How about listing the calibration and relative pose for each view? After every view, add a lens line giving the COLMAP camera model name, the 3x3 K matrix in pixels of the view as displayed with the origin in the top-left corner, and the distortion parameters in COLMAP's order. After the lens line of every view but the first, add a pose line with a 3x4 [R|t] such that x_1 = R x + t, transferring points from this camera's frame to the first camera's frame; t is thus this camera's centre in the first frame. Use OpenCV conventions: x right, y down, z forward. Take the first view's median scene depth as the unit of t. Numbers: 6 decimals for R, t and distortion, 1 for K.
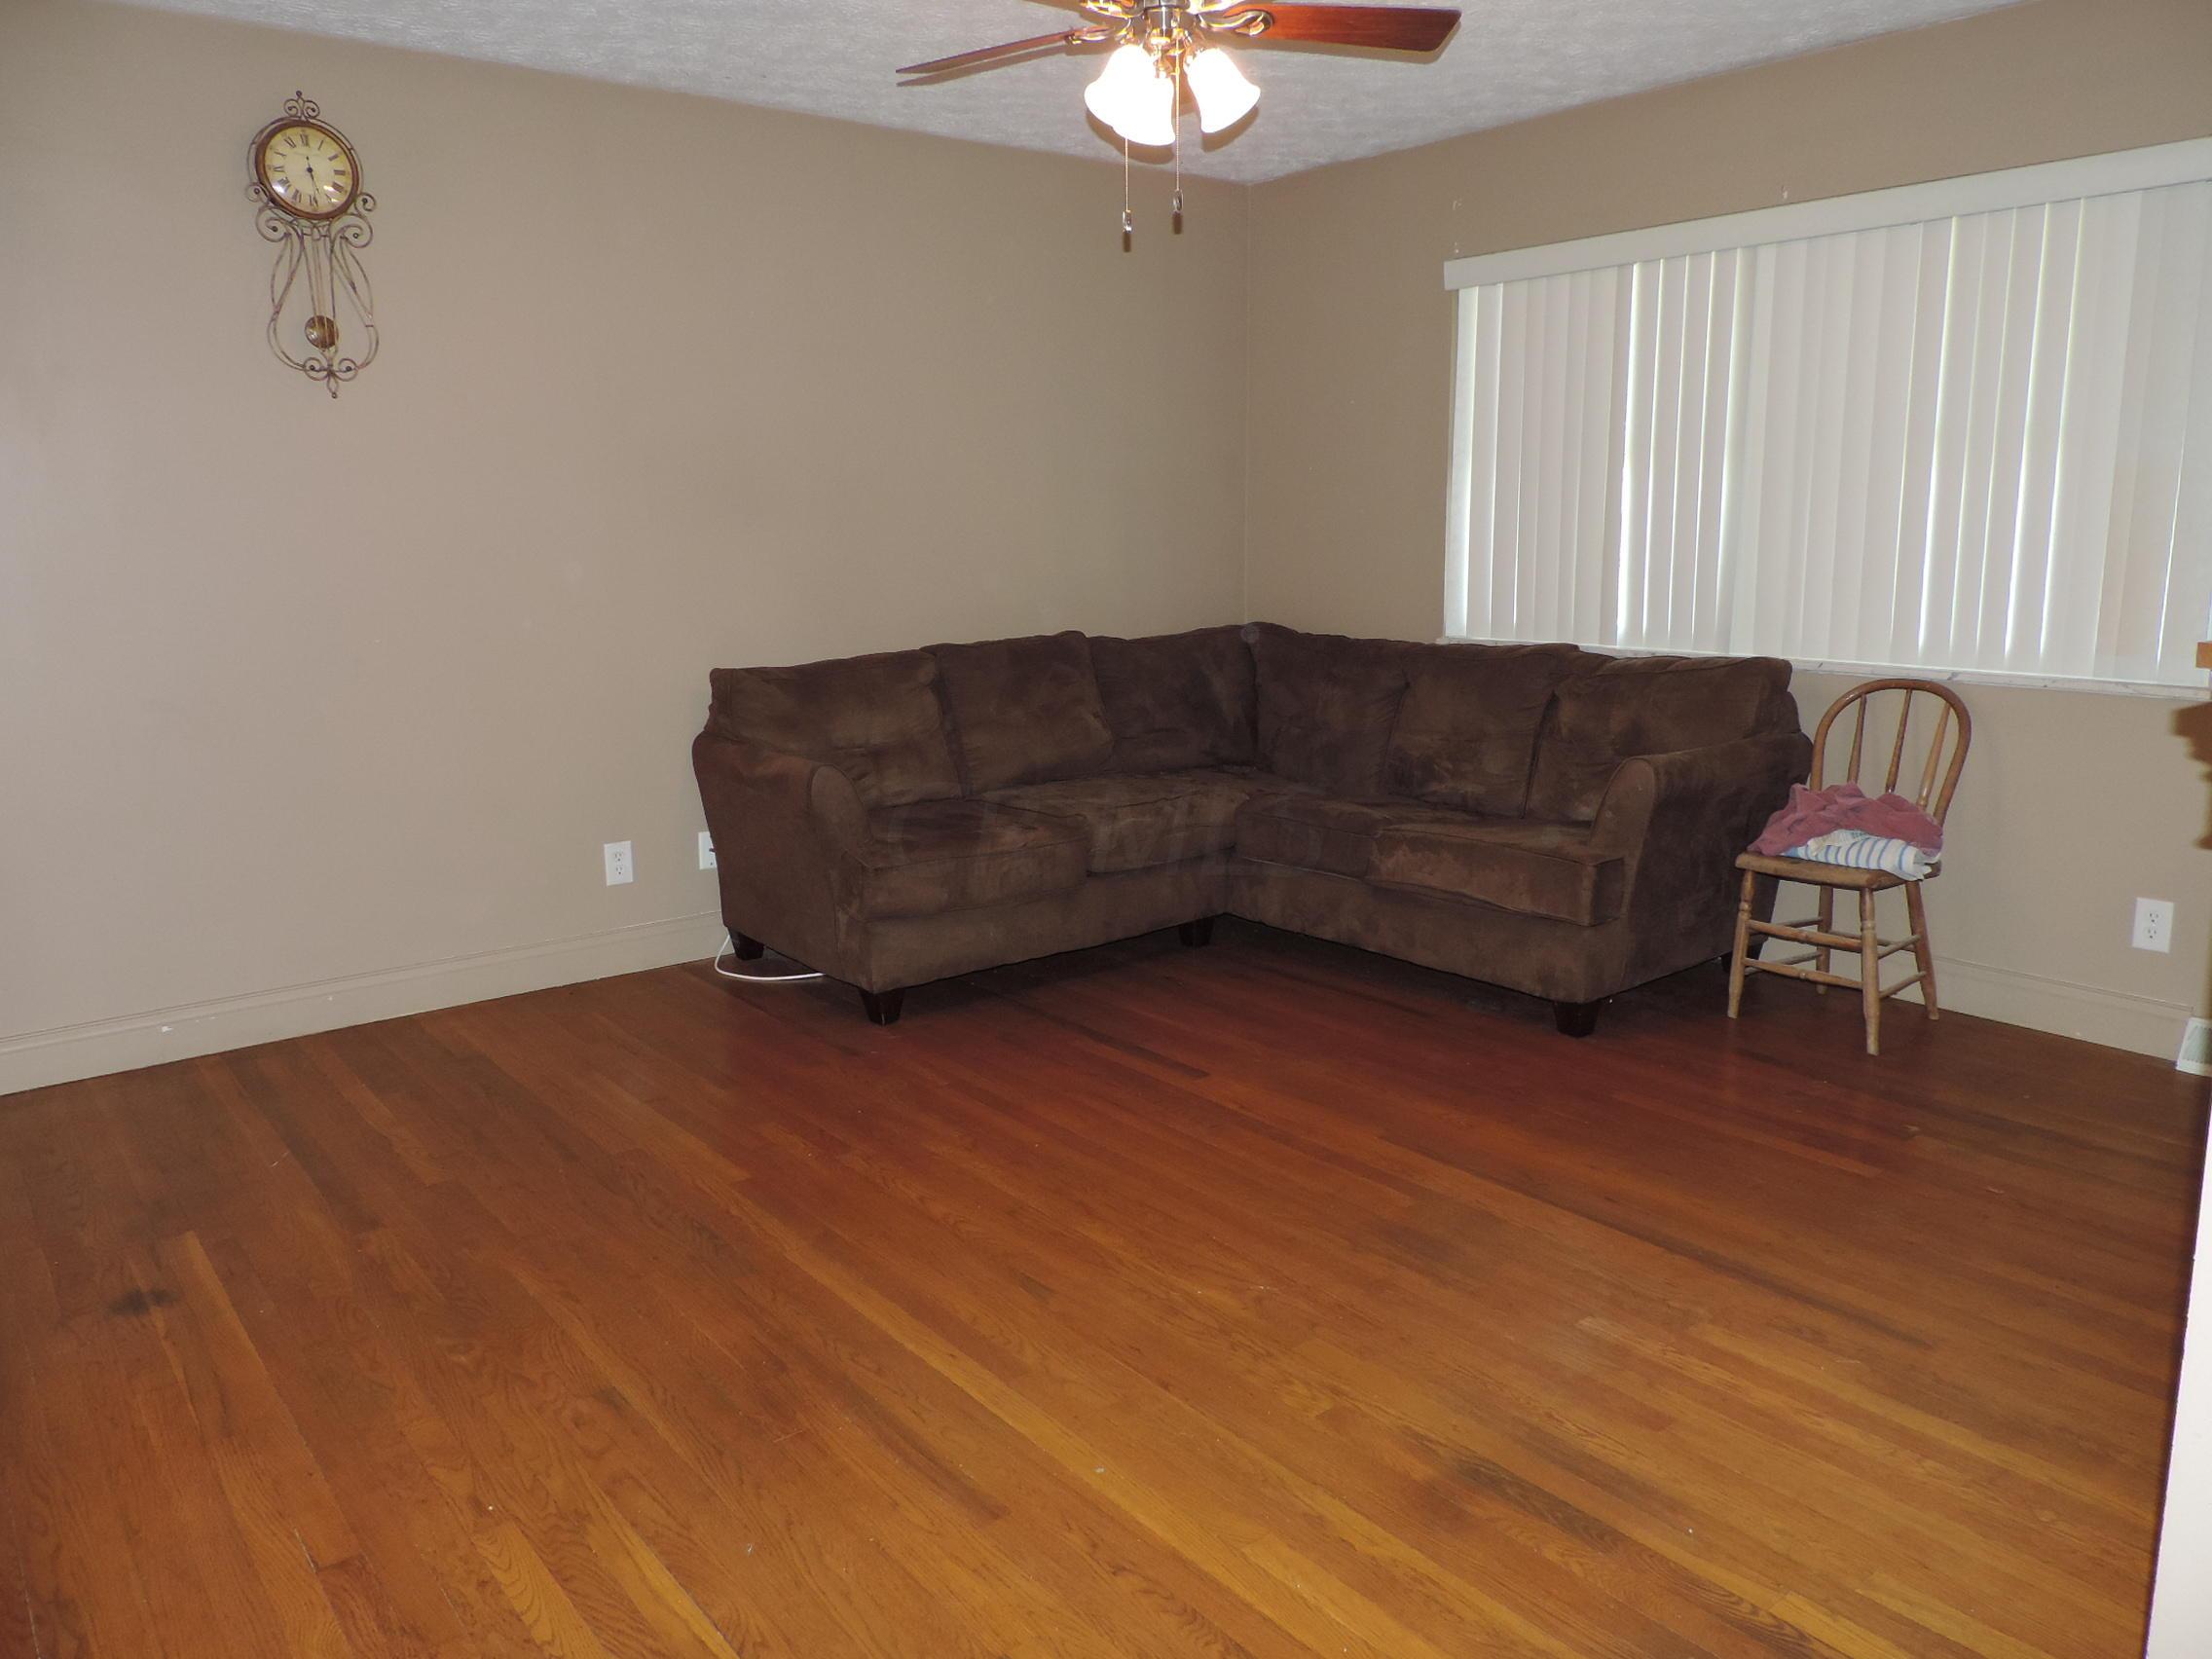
lens RADIAL K [[1624.3, 0, 1106.0], [0, 1624.3, 829.5], [0, 0, 1]] dist [0.033359, 0.000605]
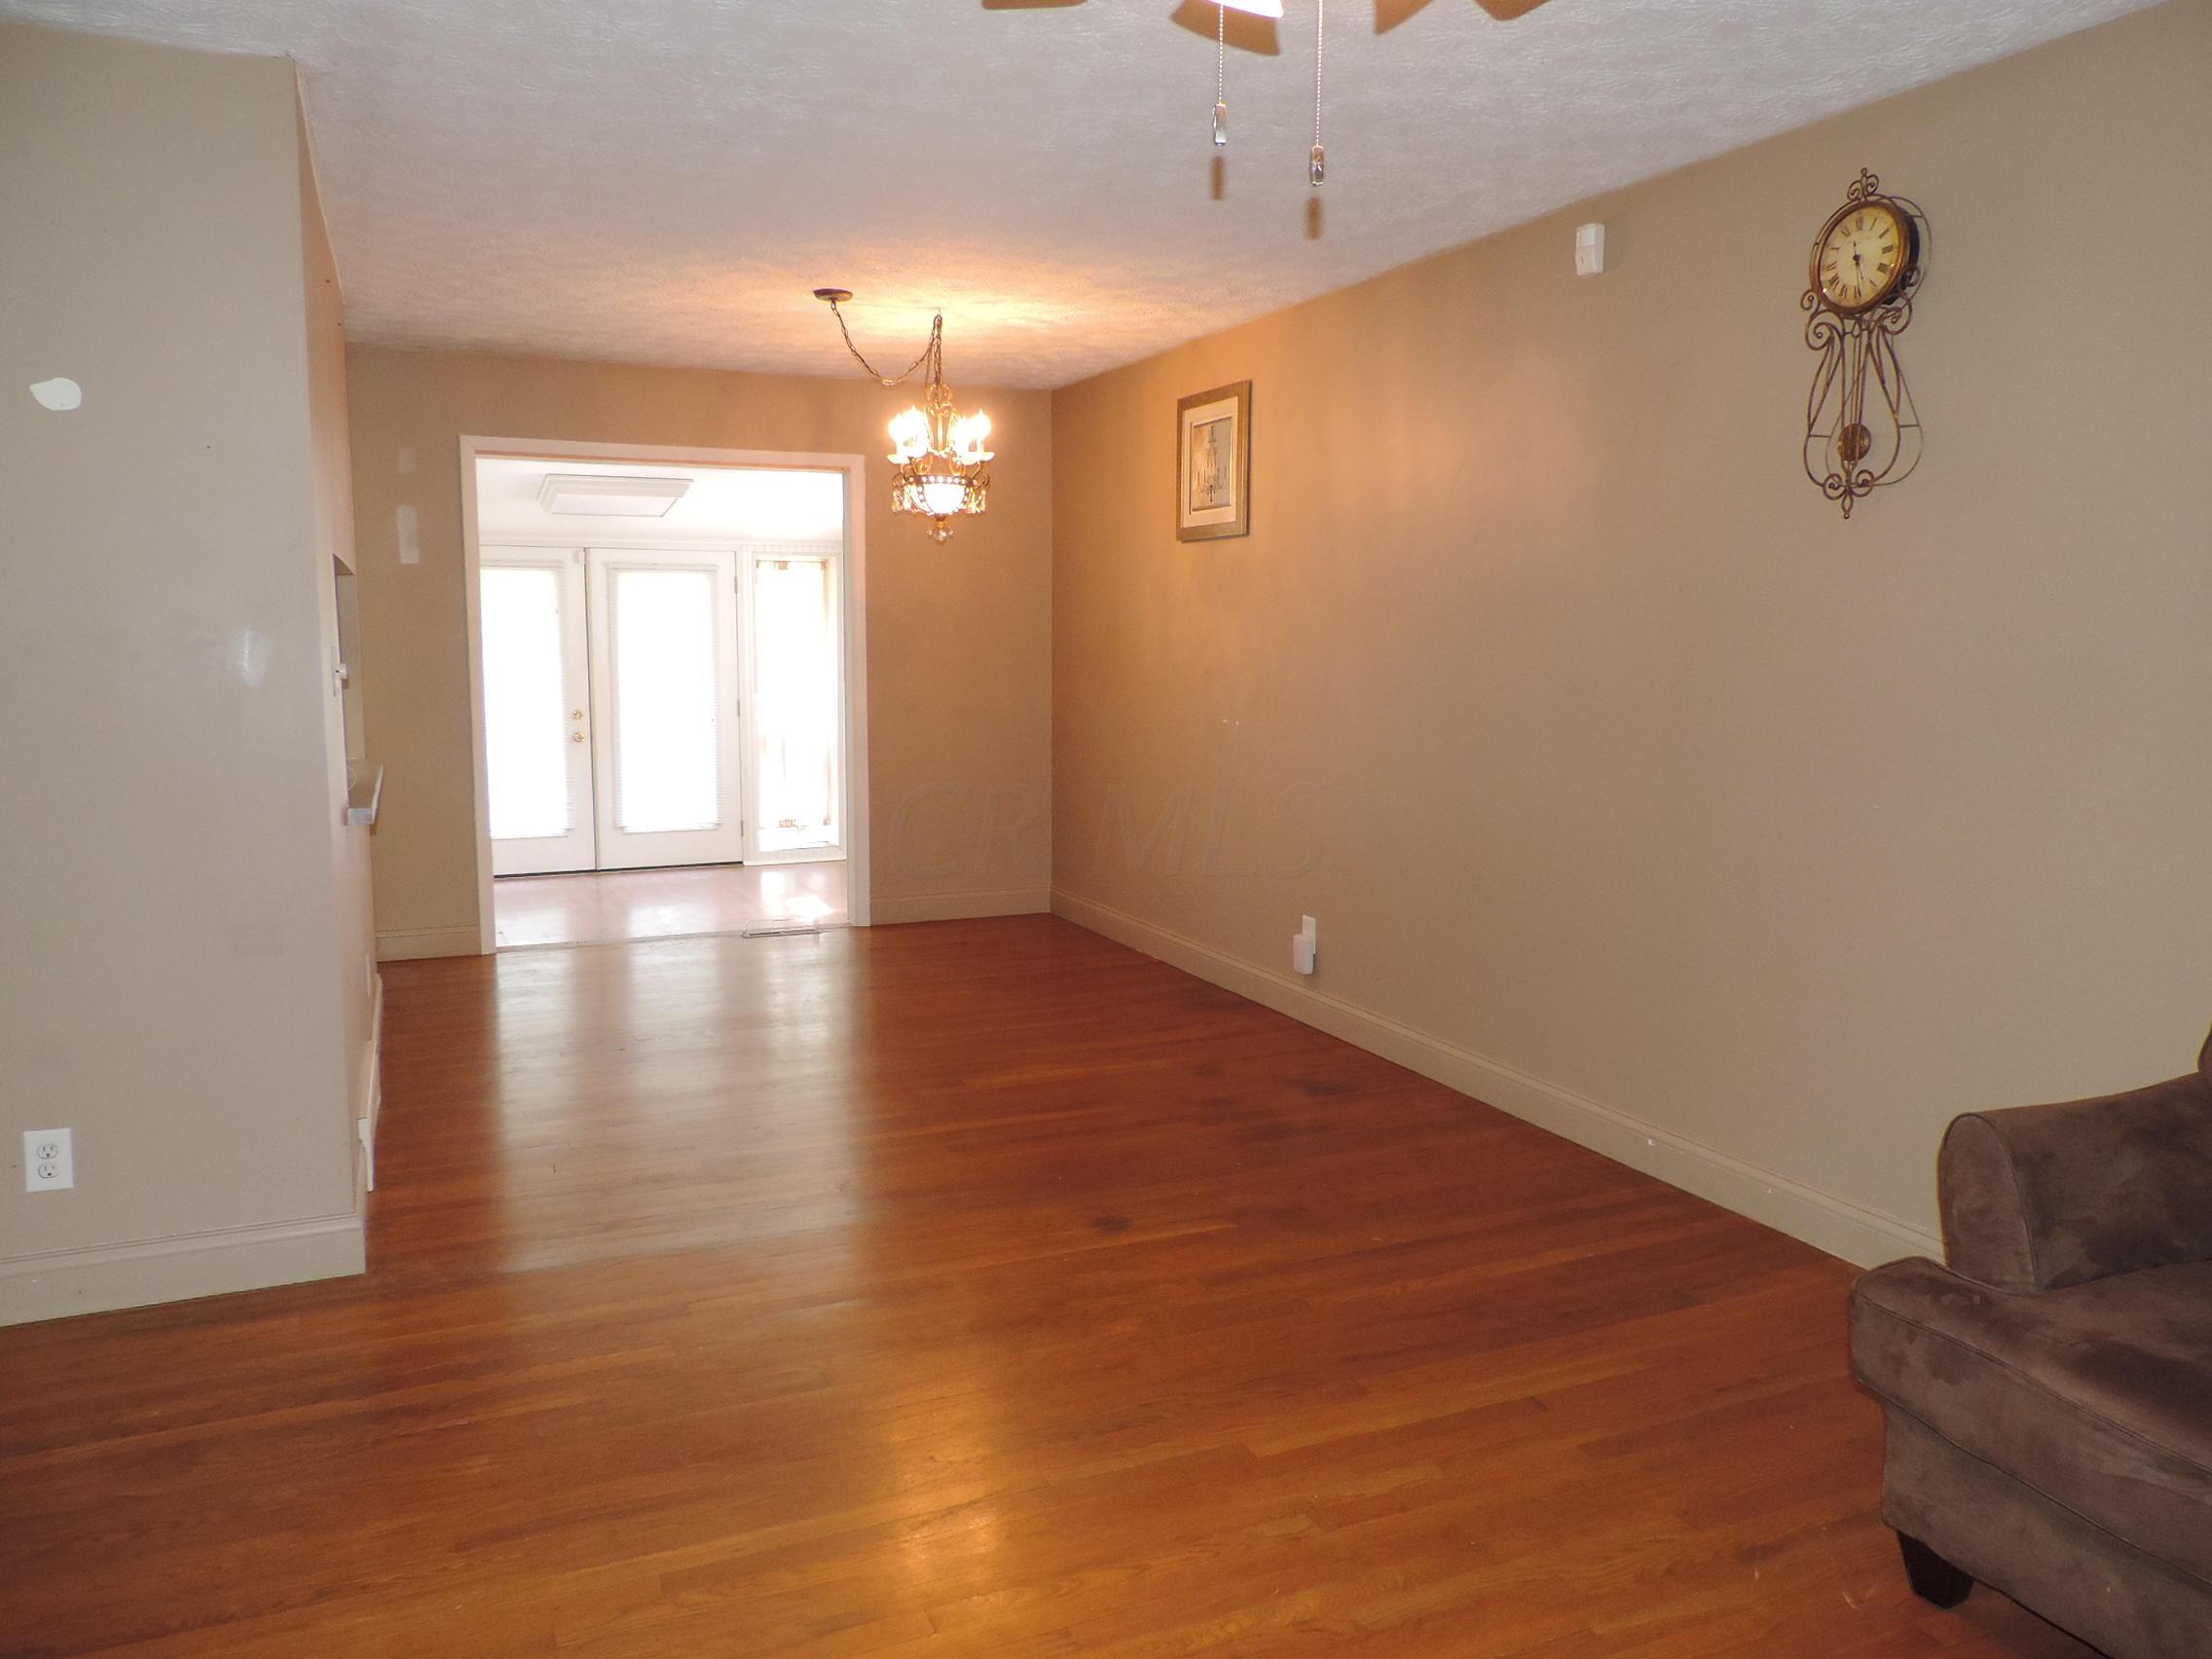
lens RADIAL K [[1615.3, 0, 1106.0], [0, 1615.3, 829.5], [0, 0, 1]] dist [0.000812, 0.000008]
pose [[-0.245312, 0.146468, -0.958316, 0.462637], [-0.188516, 0.962444, 0.195356, -0.205311], [0.950938, 0.228581, -0.208488, 0.873491]]
